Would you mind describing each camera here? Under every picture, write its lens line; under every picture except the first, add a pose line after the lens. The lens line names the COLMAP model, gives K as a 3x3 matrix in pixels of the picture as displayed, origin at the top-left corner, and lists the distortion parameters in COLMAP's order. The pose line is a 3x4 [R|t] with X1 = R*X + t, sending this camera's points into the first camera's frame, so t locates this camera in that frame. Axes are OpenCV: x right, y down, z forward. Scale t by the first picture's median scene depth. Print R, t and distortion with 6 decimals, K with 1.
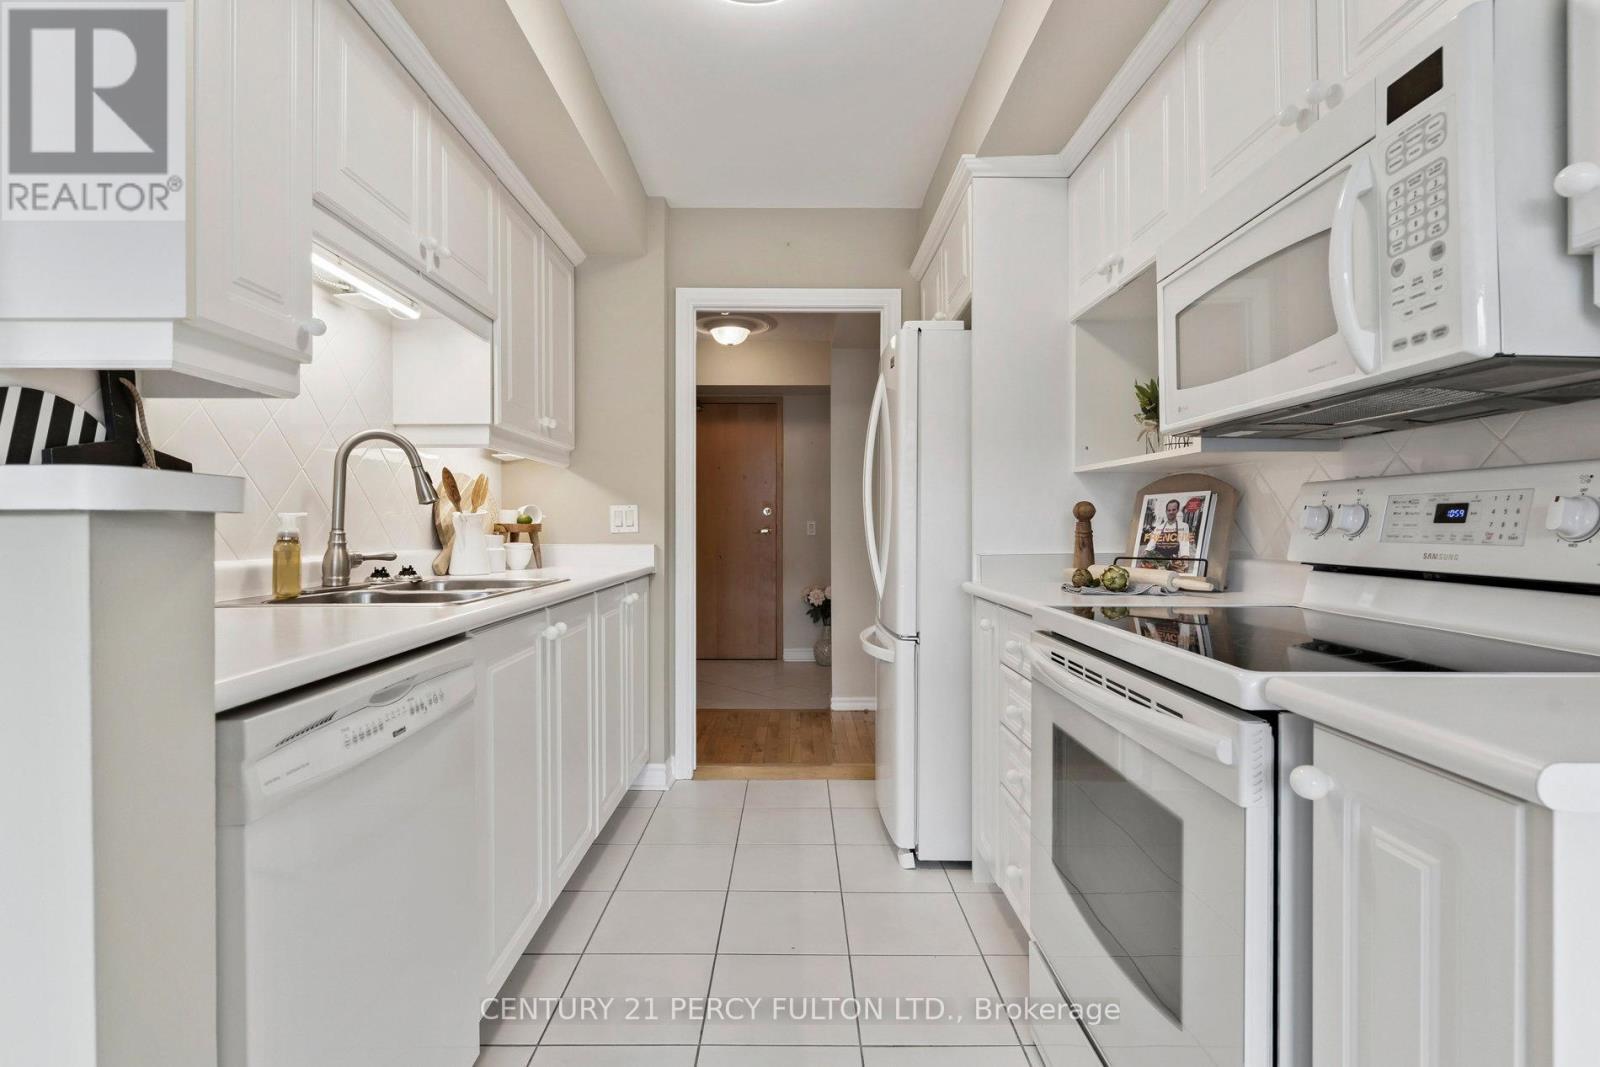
lens RADIAL K [[764.5, 0, 796.2], [0, 764.5, 521.2], [0, 0, 1]] dist [-0.000991, 0.000000]
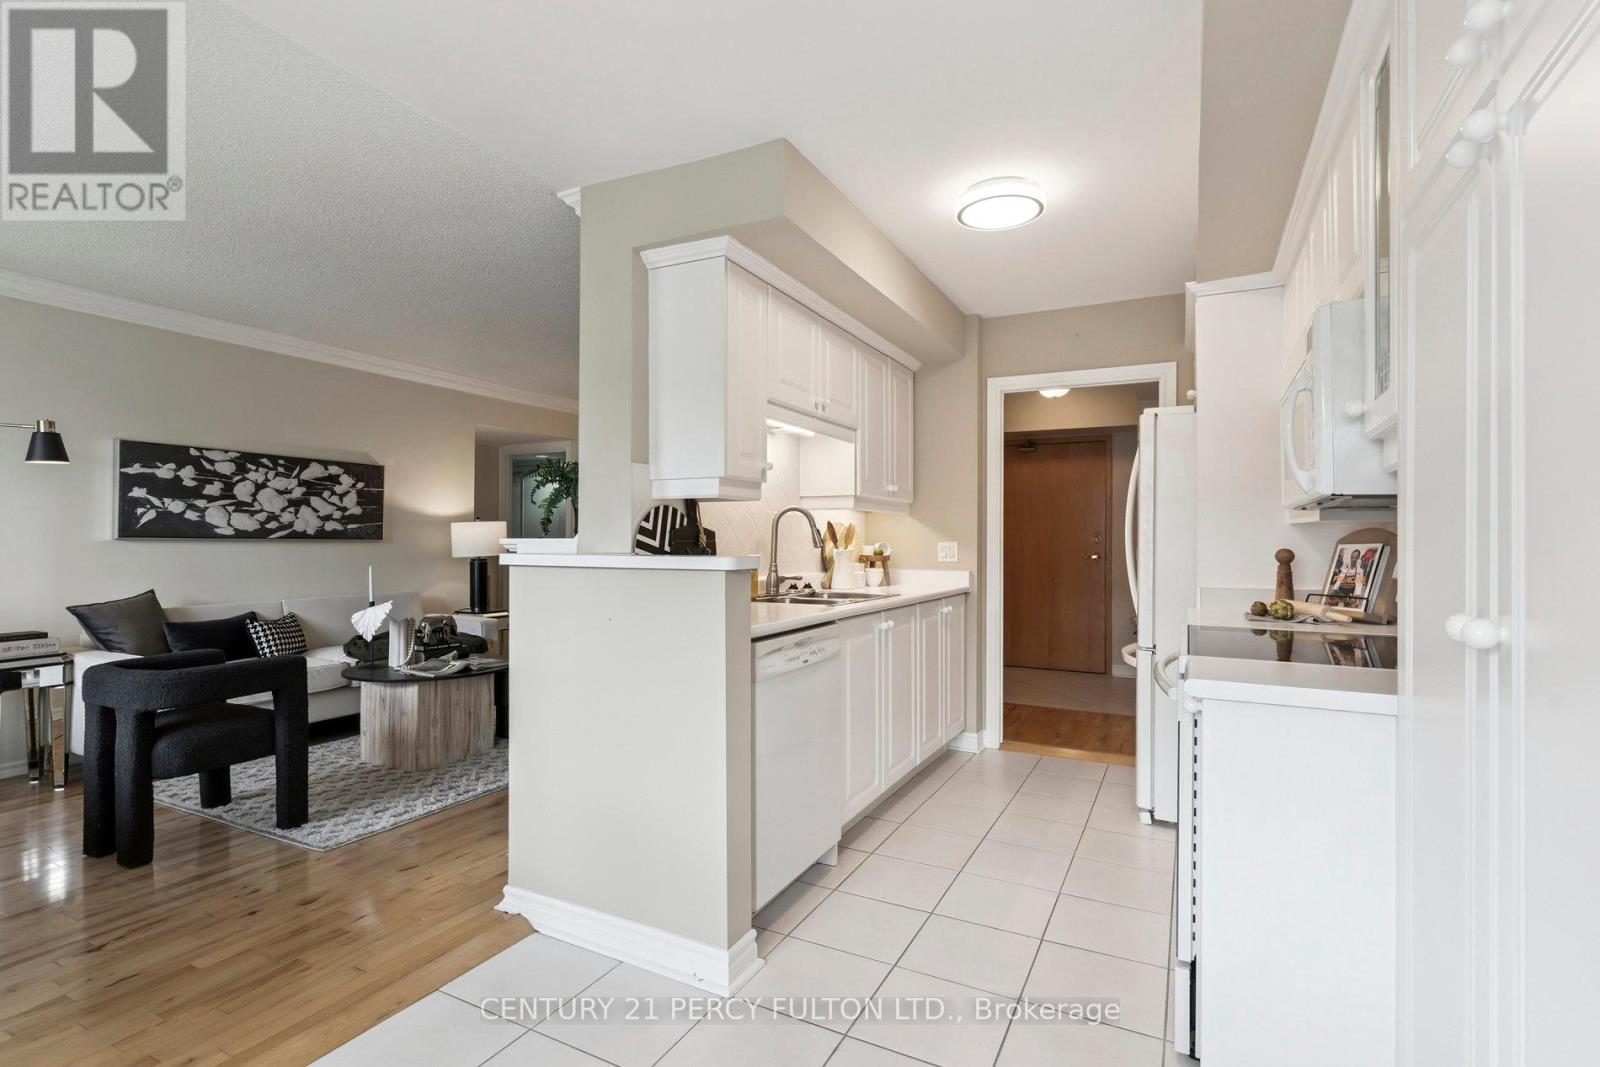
lens RADIAL K [[767.4, 0, 800.0], [0, 767.4, 533.5], [0, 0, 1]] dist [0.000507, 0.000139]
pose [[0.888327, 0.001899, -0.459208, 0.247187], [-0.003642, 0.999989, -0.002910, -0.044484], [0.459198, 0.004258, 0.888324, -0.499257]]
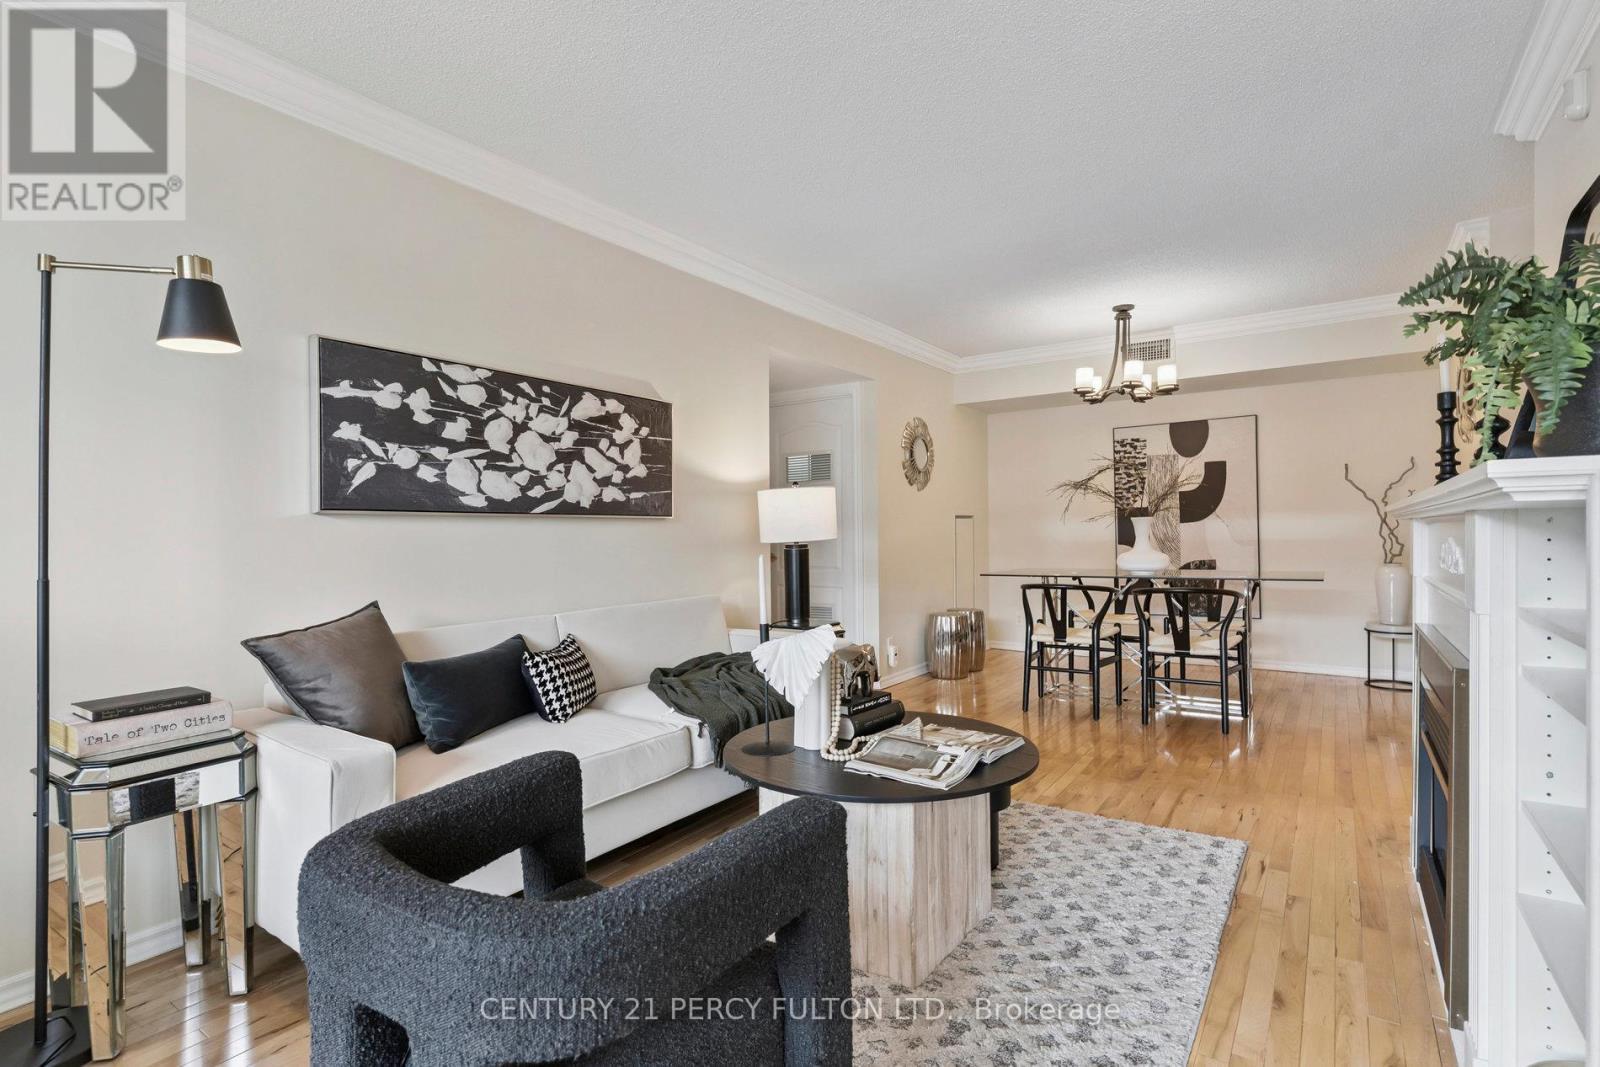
lens RADIAL K [[767.4, 0, 800.0], [0, 767.4, 533.5], [0, 0, 1]] dist [0.000507, 0.000139]
pose [[0.823483, -0.003109, -0.567333, -0.905459], [0.011381, 0.999874, 0.011039, -0.007312], [0.567227, -0.015547, 0.823415, -0.108764]]
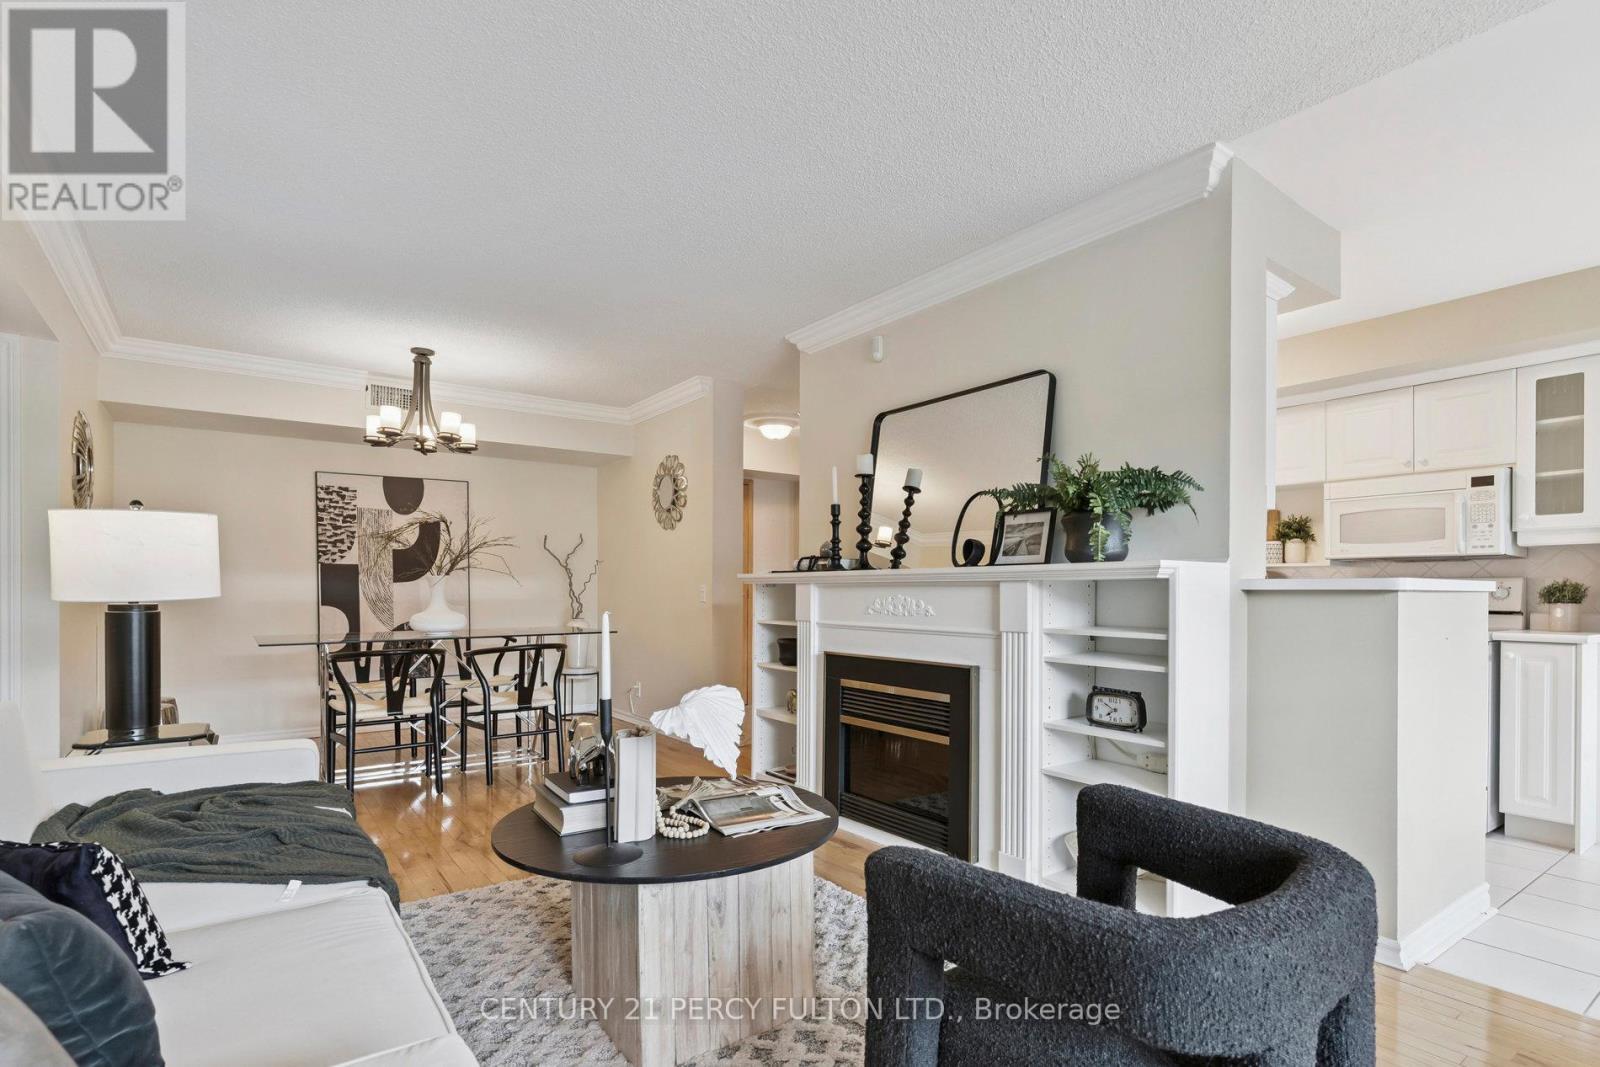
lens RADIAL K [[790.0, 0, 815.7], [0, 790.0, 597.0], [0, 0, 1]] dist [0.001662, 0.000303]
pose [[0.808106, 0.002557, 0.589031, -1.755516], [-0.011553, 0.999867, 0.011509, 0.002595], [-0.588923, -0.016106, 0.808028, -0.100574]]
